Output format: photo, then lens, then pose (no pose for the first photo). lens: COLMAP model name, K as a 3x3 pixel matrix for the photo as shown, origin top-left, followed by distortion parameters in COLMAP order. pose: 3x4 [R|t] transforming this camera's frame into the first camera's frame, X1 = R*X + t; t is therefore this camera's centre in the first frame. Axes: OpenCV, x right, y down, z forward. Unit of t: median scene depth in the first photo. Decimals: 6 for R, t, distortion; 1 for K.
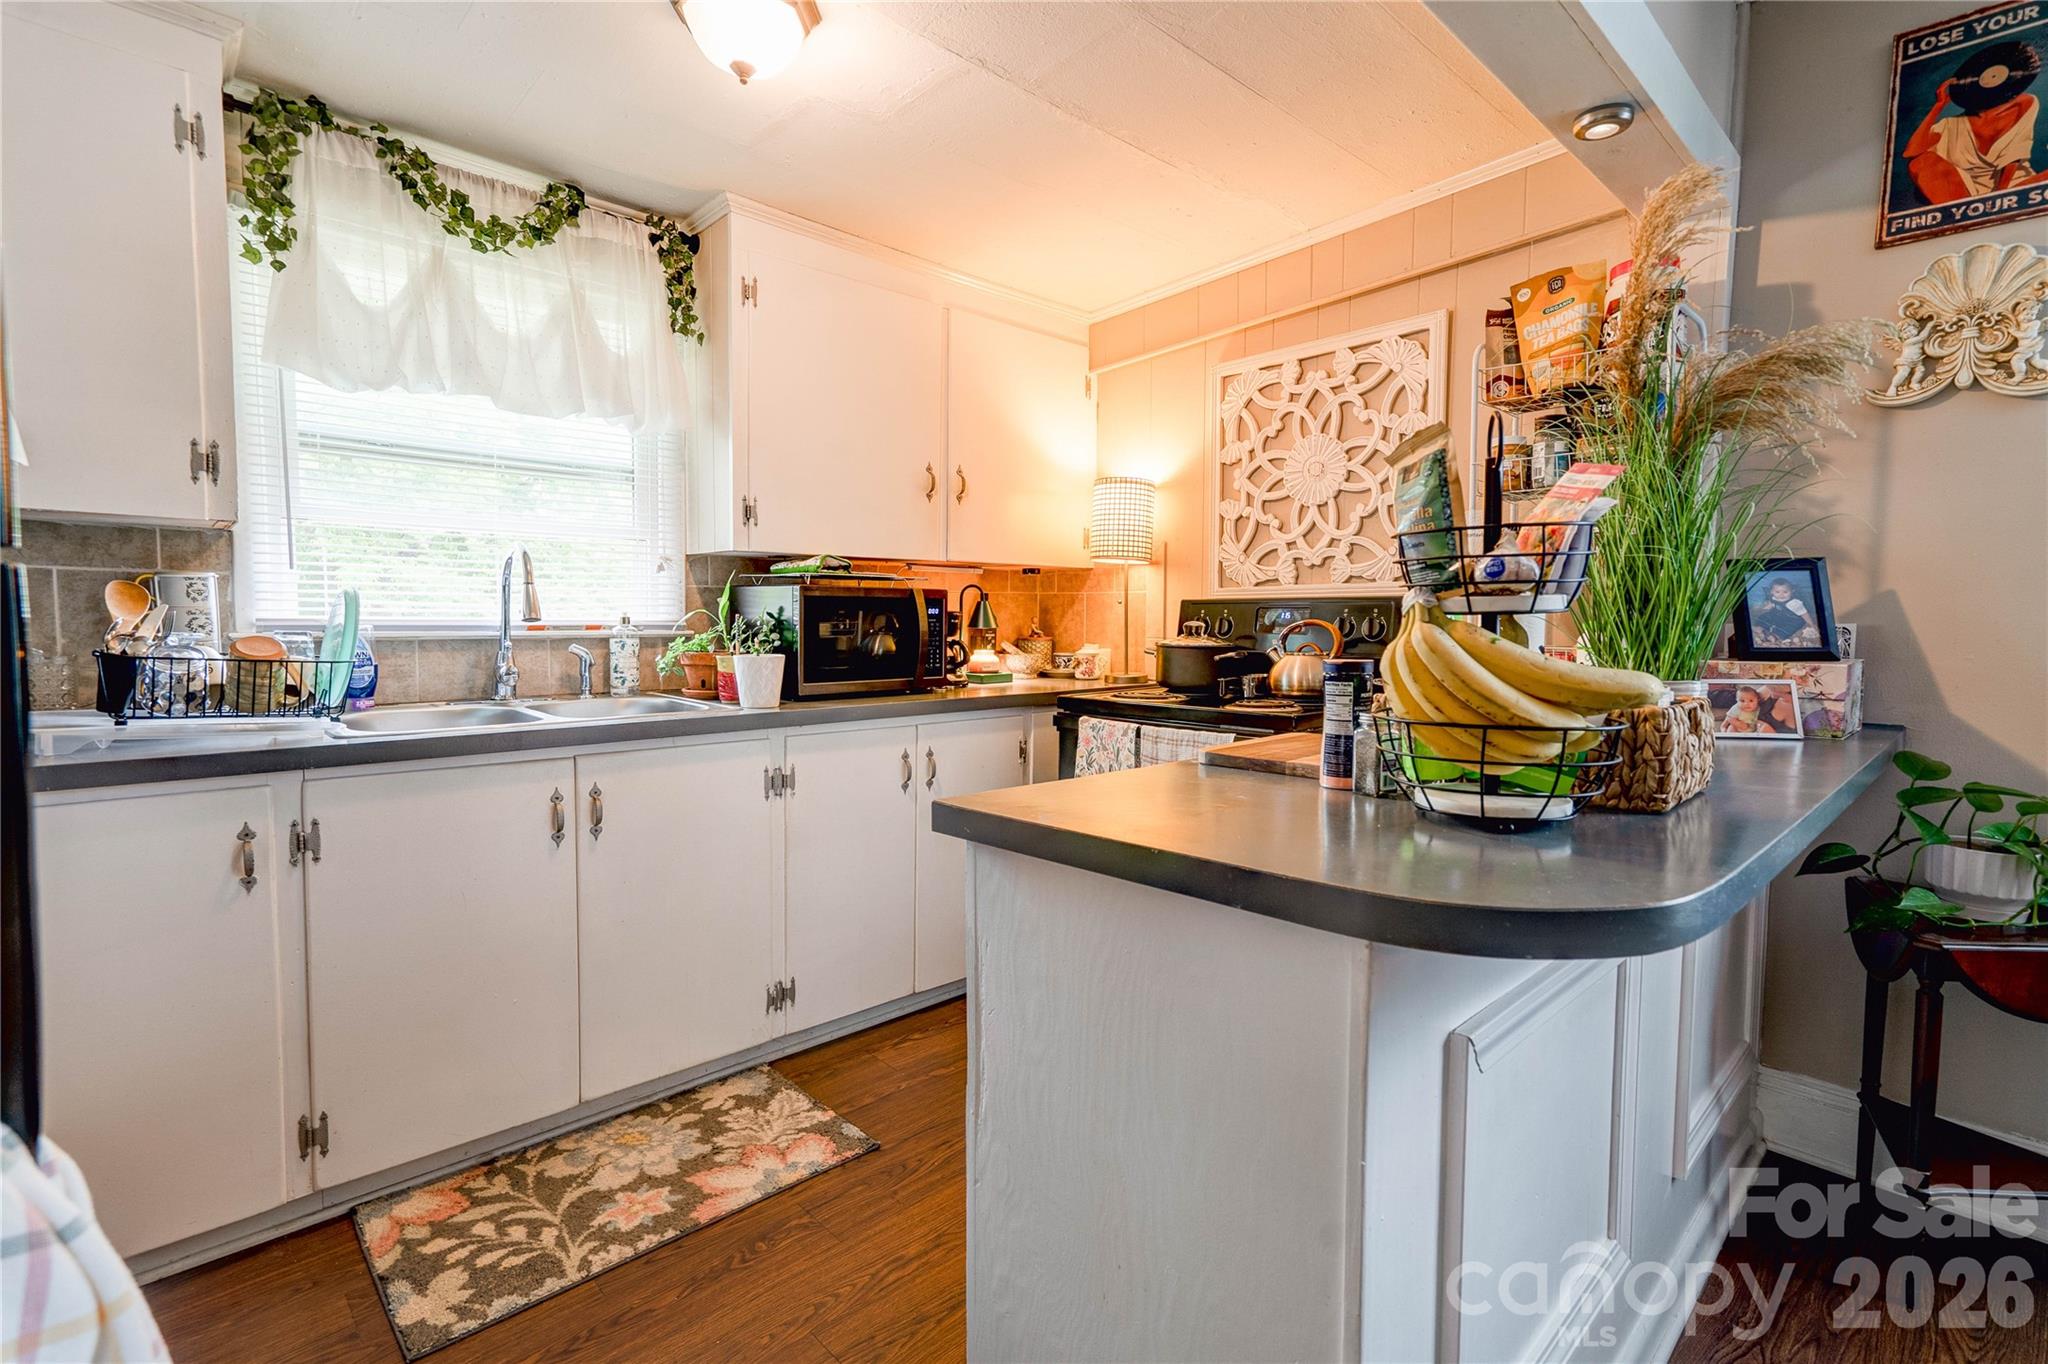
lens RADIAL K [[941.9, 0, 1016.4], [0, 941.9, 679.9], [0, 0, 1]] dist [-0.003023, 0.011633]
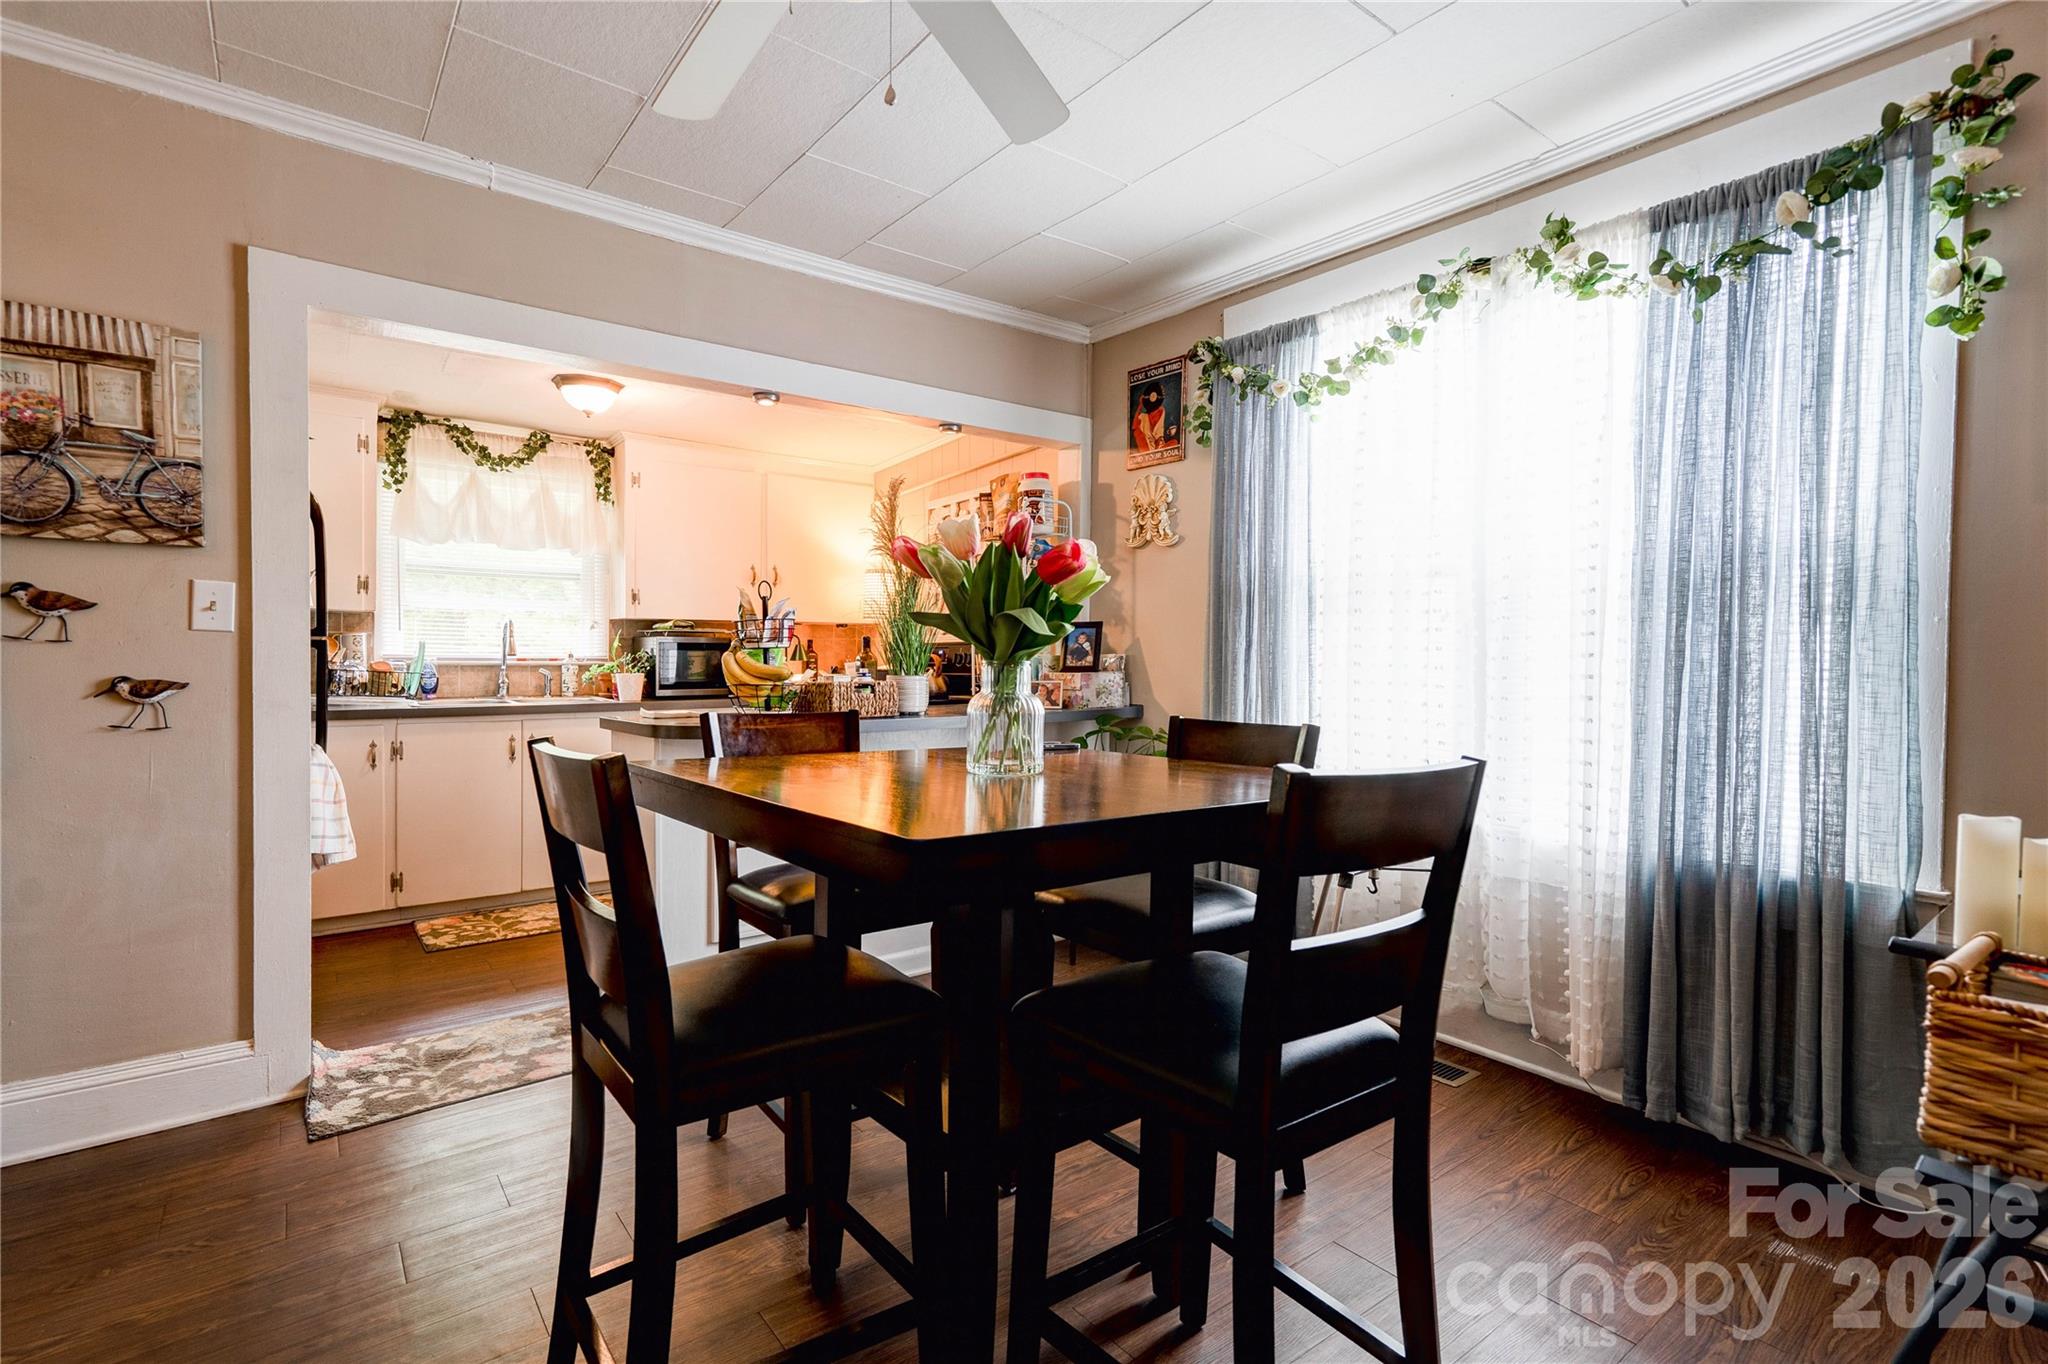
lens RADIAL K [[941.9, 0, 1016.4], [0, 941.9, 679.9], [0, 0, 1]] dist [-0.003023, 0.011633]
pose [[0.994787, -0.000761, -0.101967, 0.775253], [-0.003888, 0.998962, -0.045390, 0.077586], [0.101896, 0.045550, 0.993752, -0.896716]]
